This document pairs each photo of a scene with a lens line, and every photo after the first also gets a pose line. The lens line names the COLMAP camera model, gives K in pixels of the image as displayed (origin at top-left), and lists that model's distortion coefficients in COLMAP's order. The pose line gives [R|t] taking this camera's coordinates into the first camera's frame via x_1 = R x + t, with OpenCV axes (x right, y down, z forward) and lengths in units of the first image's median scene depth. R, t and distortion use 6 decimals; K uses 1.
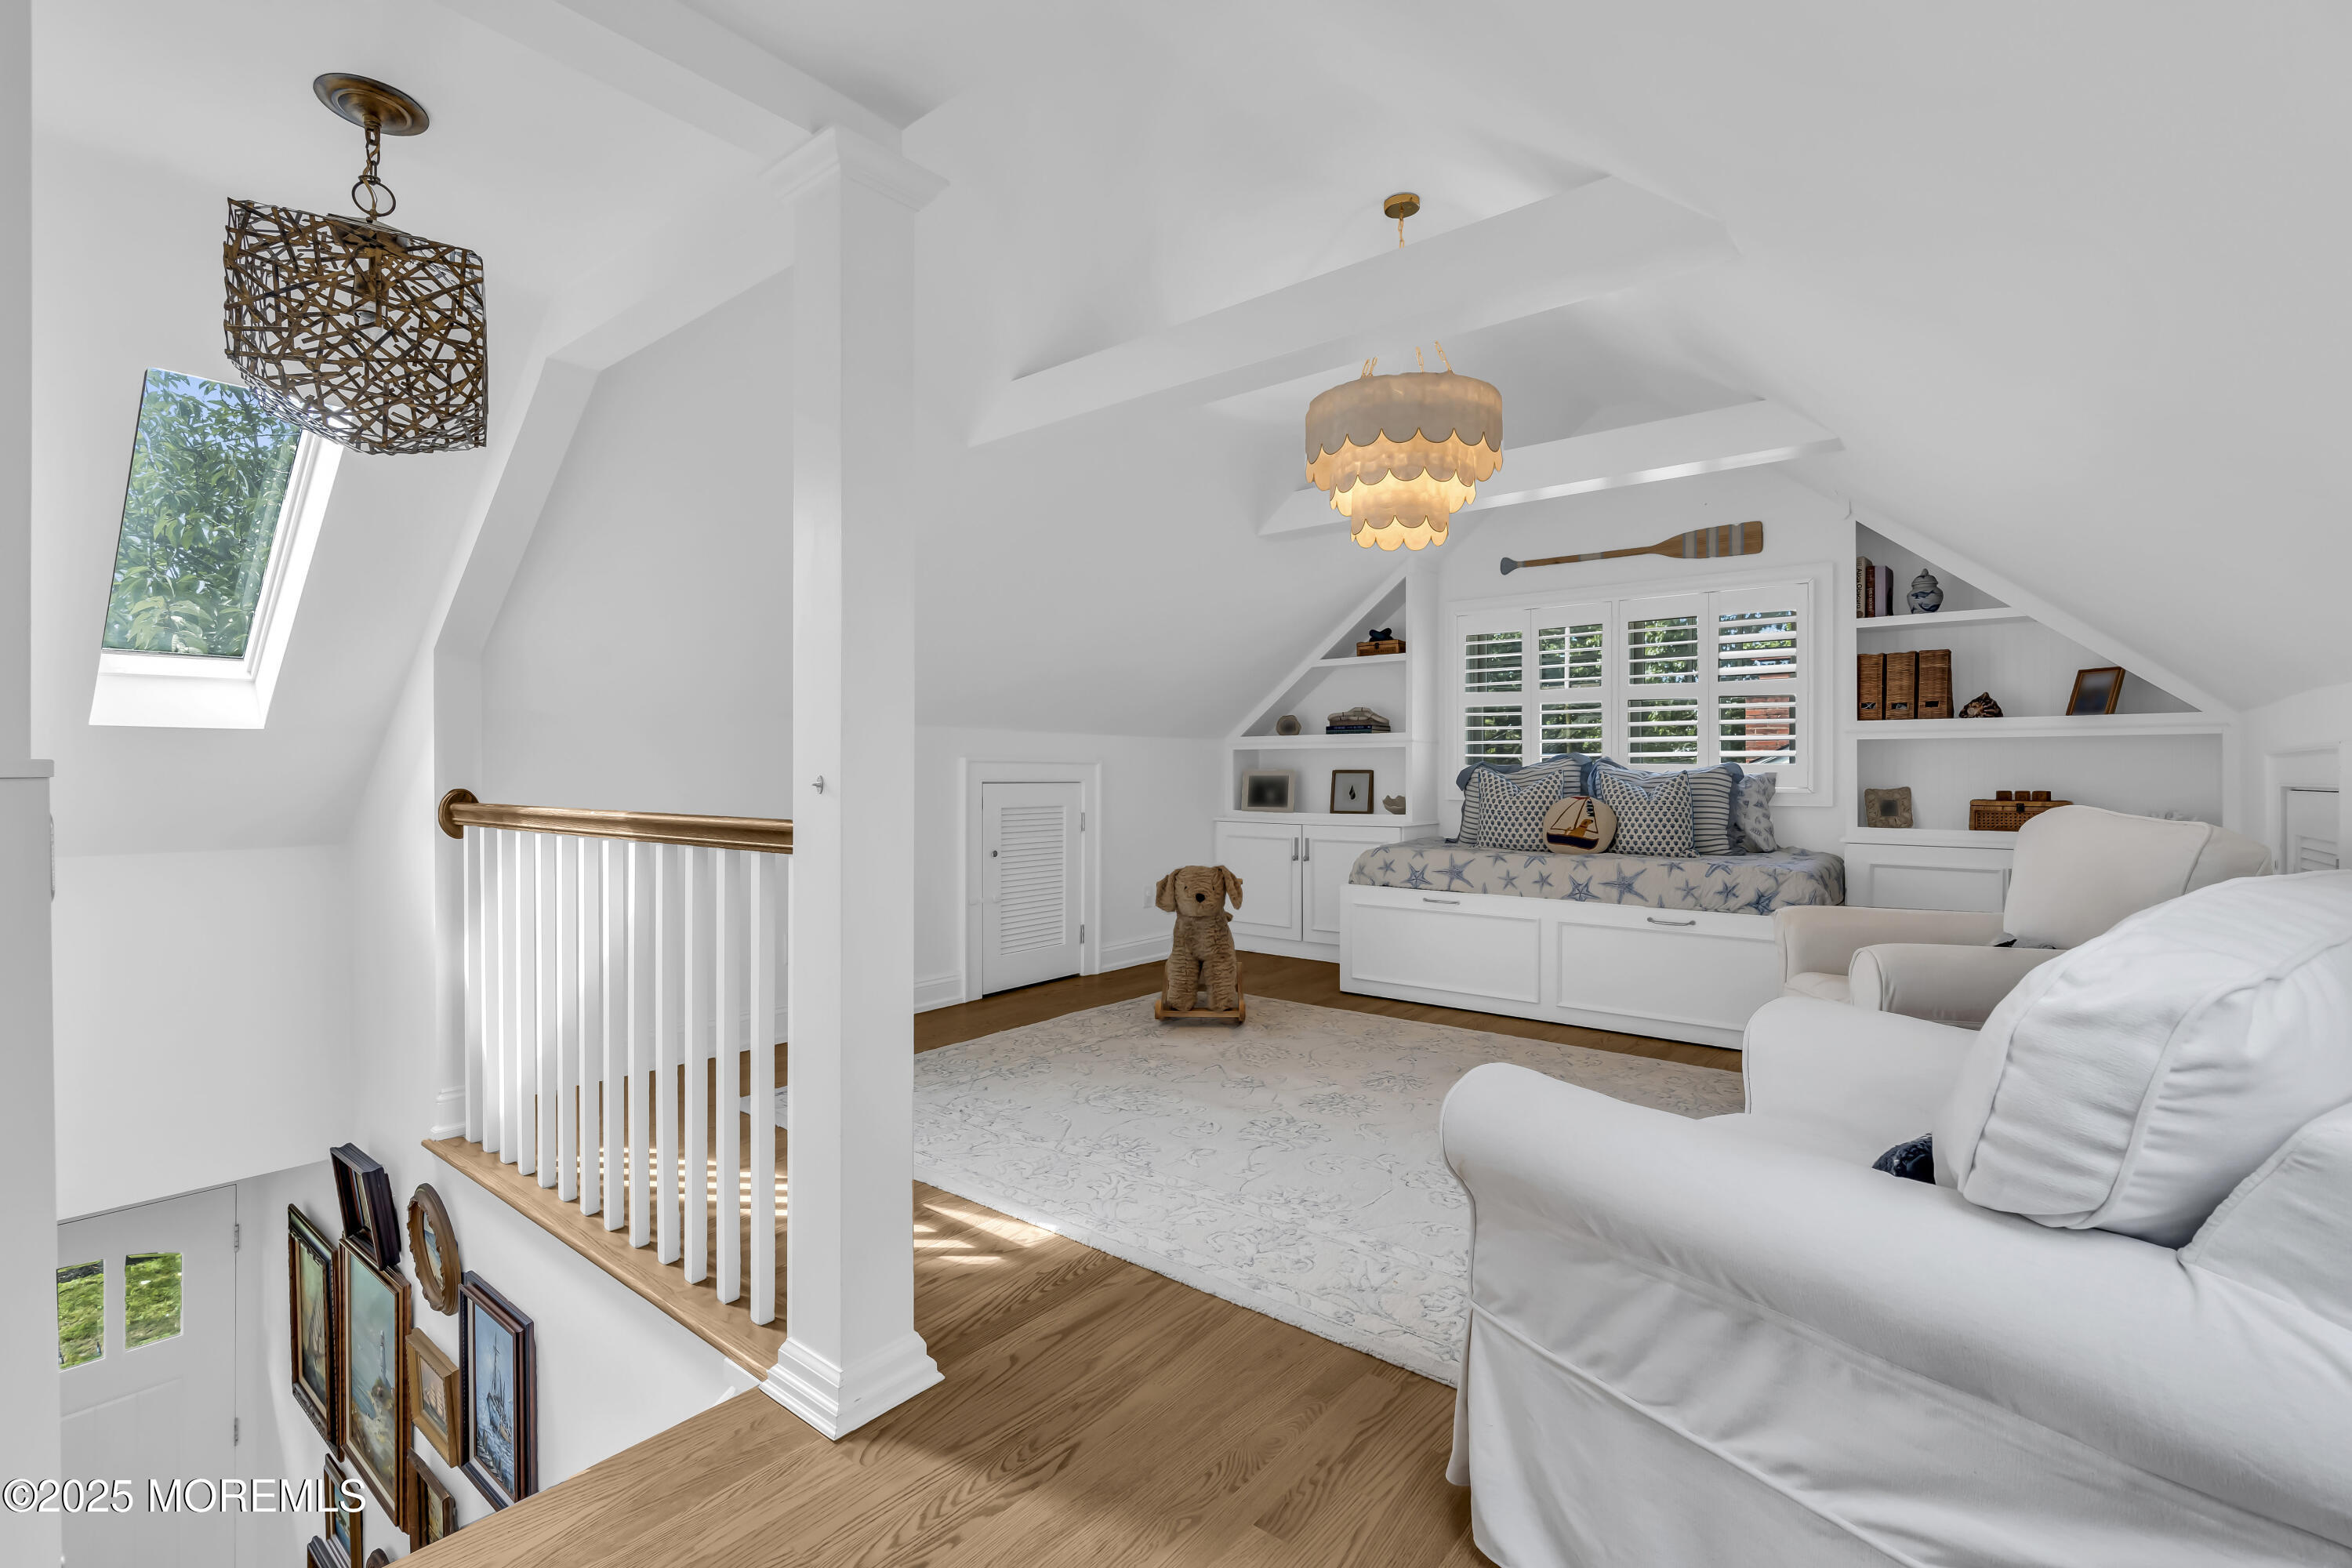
lens RADIAL K [[1053.6, 0, 1171.9], [0, 1053.6, 776.3], [0, 0, 1]] dist [-0.001498, 0.000482]
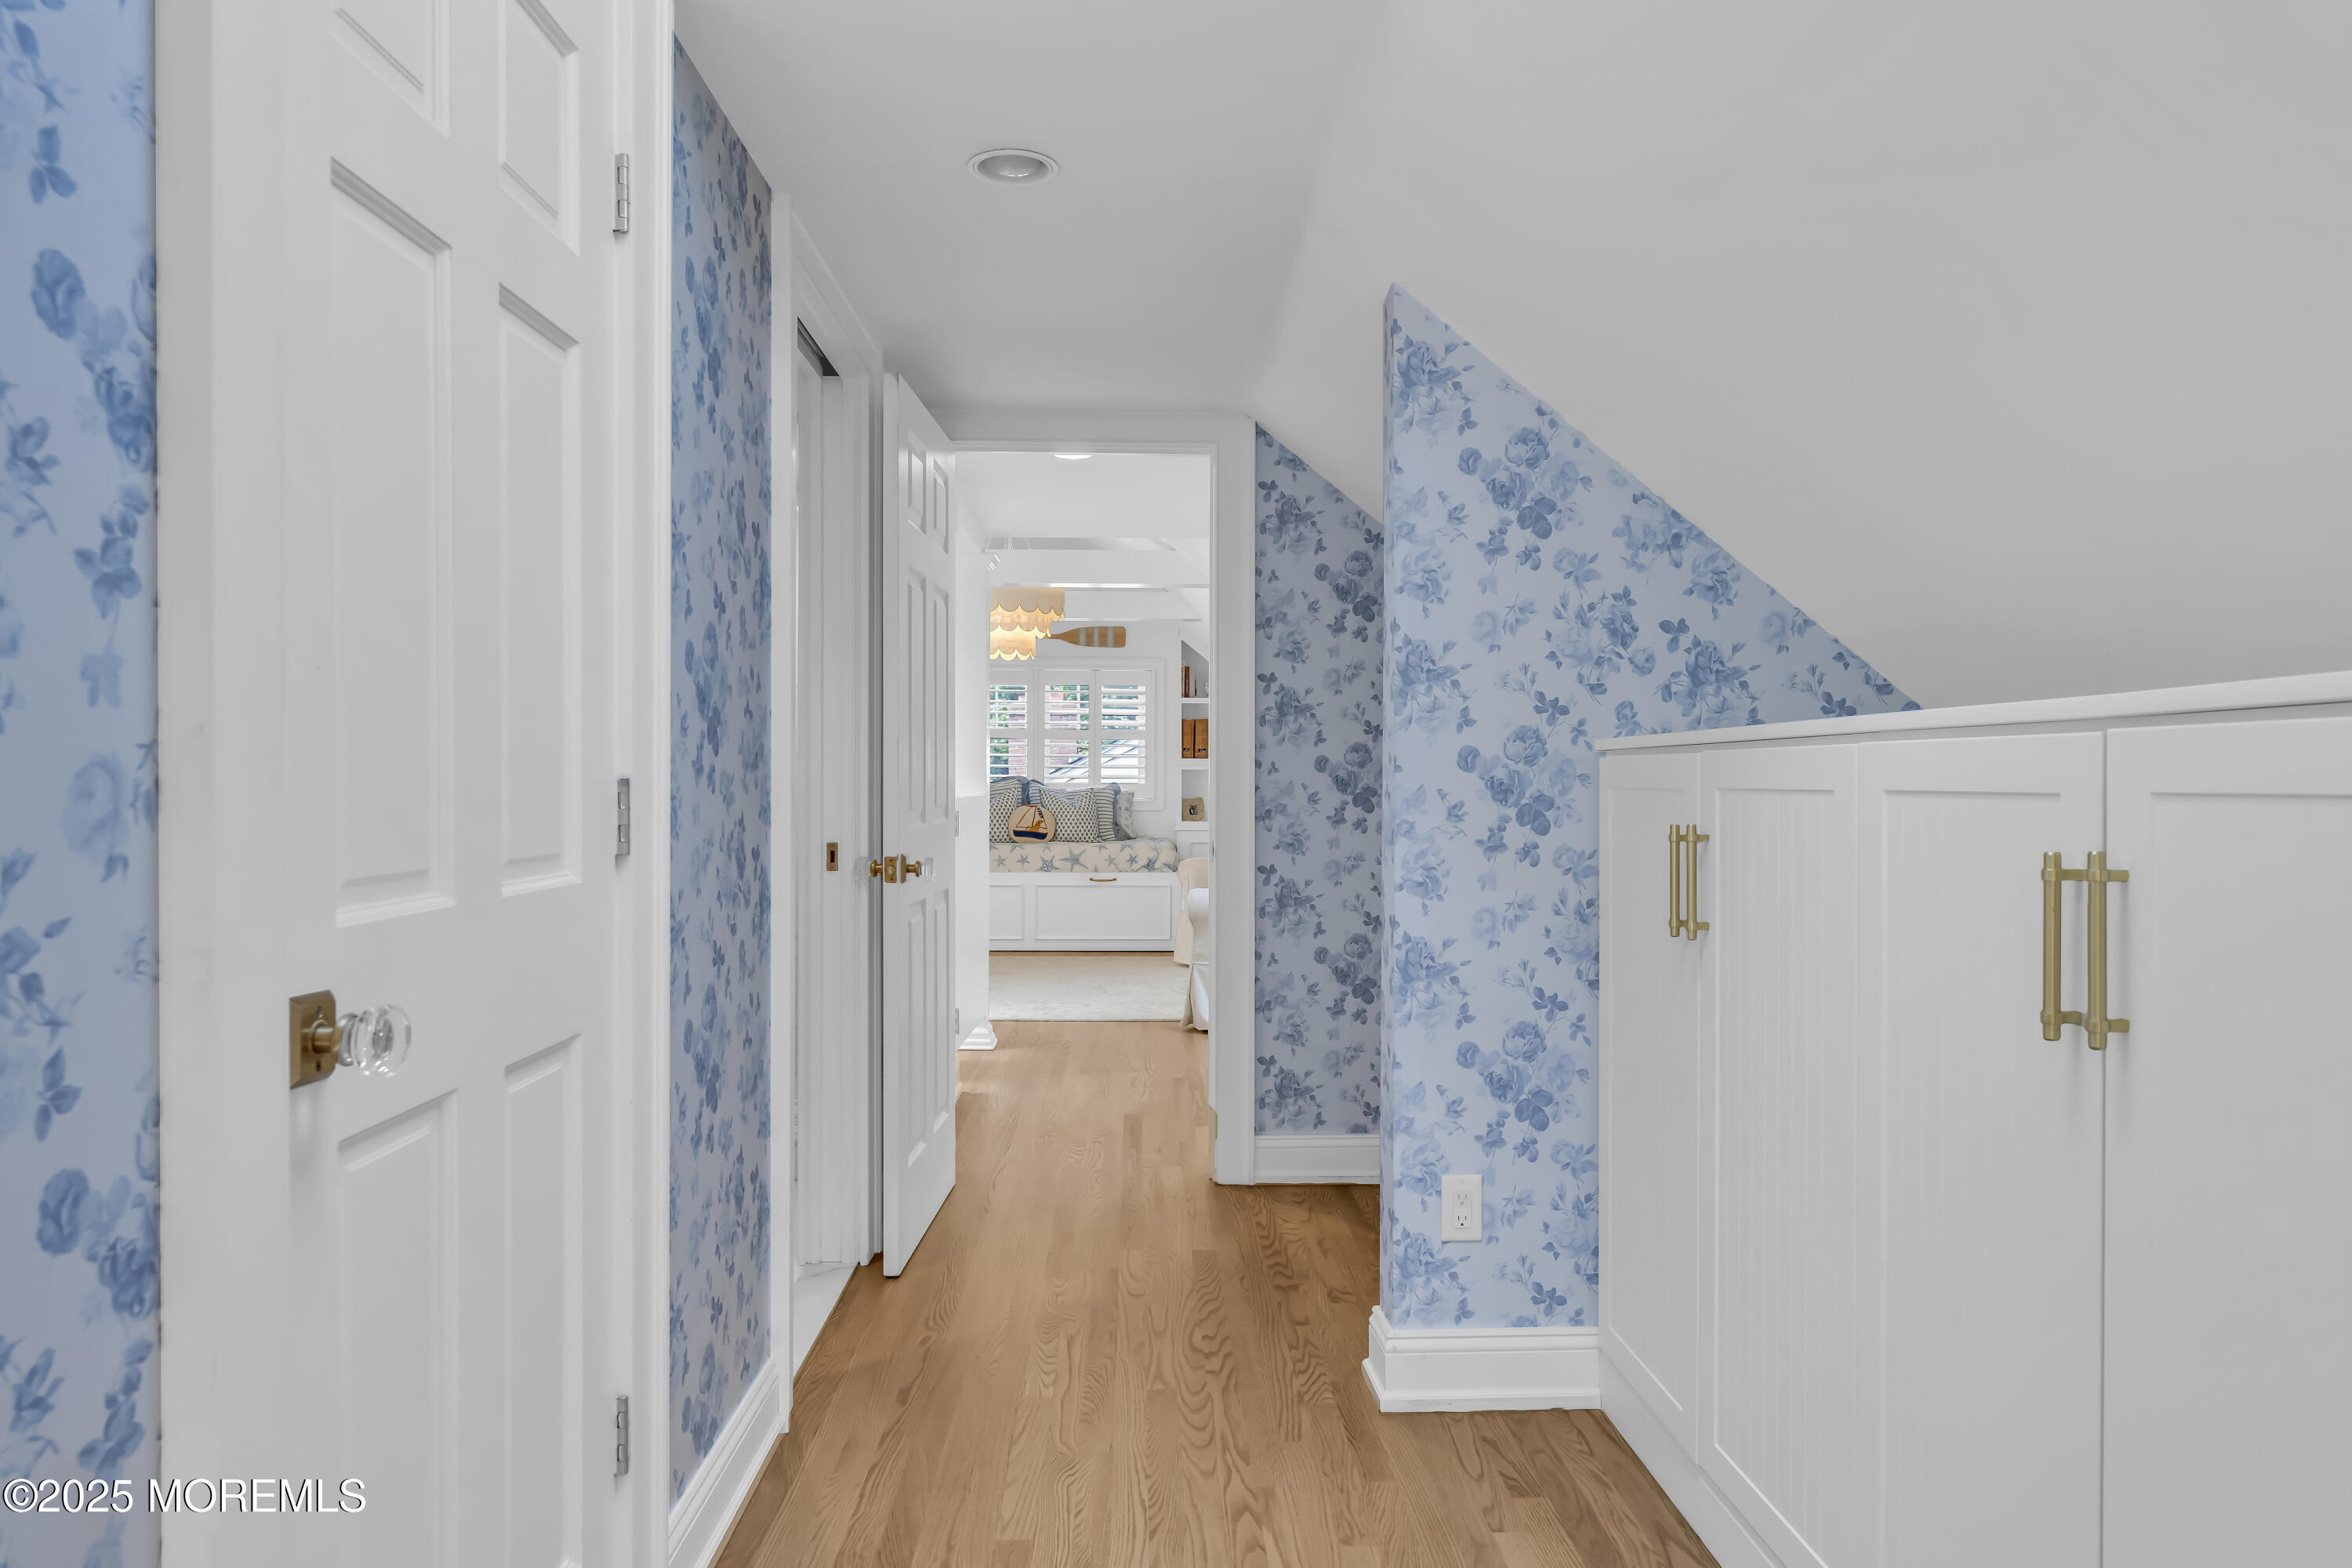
lens RADIAL K [[1053.6, 0, 1171.9], [0, 1053.6, 776.3], [0, 0, 1]] dist [-0.001498, 0.000482]
pose [[0.798471, 0.005982, 0.602004, -0.368888], [-0.001248, 0.999965, -0.008281, -0.009830], [-0.602032, 0.005861, 0.798450, -0.328768]]
